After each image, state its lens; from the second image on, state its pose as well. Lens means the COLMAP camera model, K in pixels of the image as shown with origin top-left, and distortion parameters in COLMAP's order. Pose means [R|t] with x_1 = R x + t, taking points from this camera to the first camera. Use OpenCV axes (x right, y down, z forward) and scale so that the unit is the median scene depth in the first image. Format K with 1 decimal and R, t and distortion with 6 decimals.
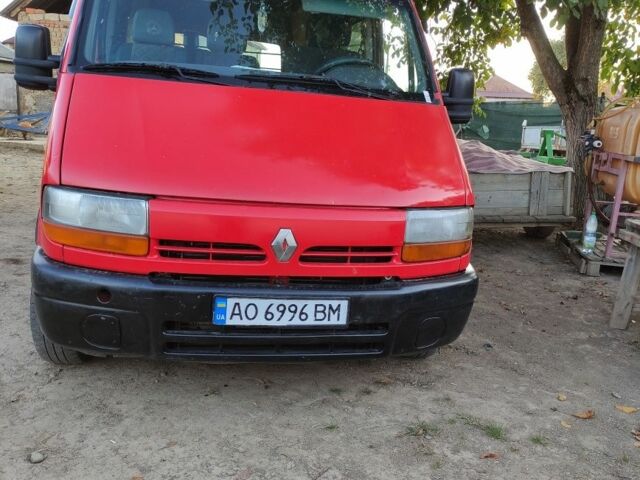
lens RADIAL K [[635.9, 0, 320.0], [0, 635.9, 240.0], [0, 0, 1]] dist [0.021966, 0.004692]
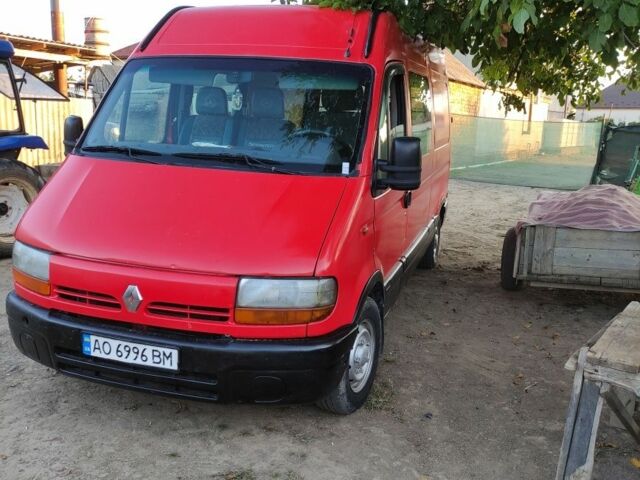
lens RADIAL K [[635.9, 0, 320.0], [0, 635.9, 240.0], [0, 0, 1]] dist [0.021966, 0.004692]
pose [[0.874629, 0.062811, -0.480706, 0.840985], [-0.076399, 0.997039, -0.008728, -0.120943], [0.478735, 0.044360, 0.876838, 0.073366]]
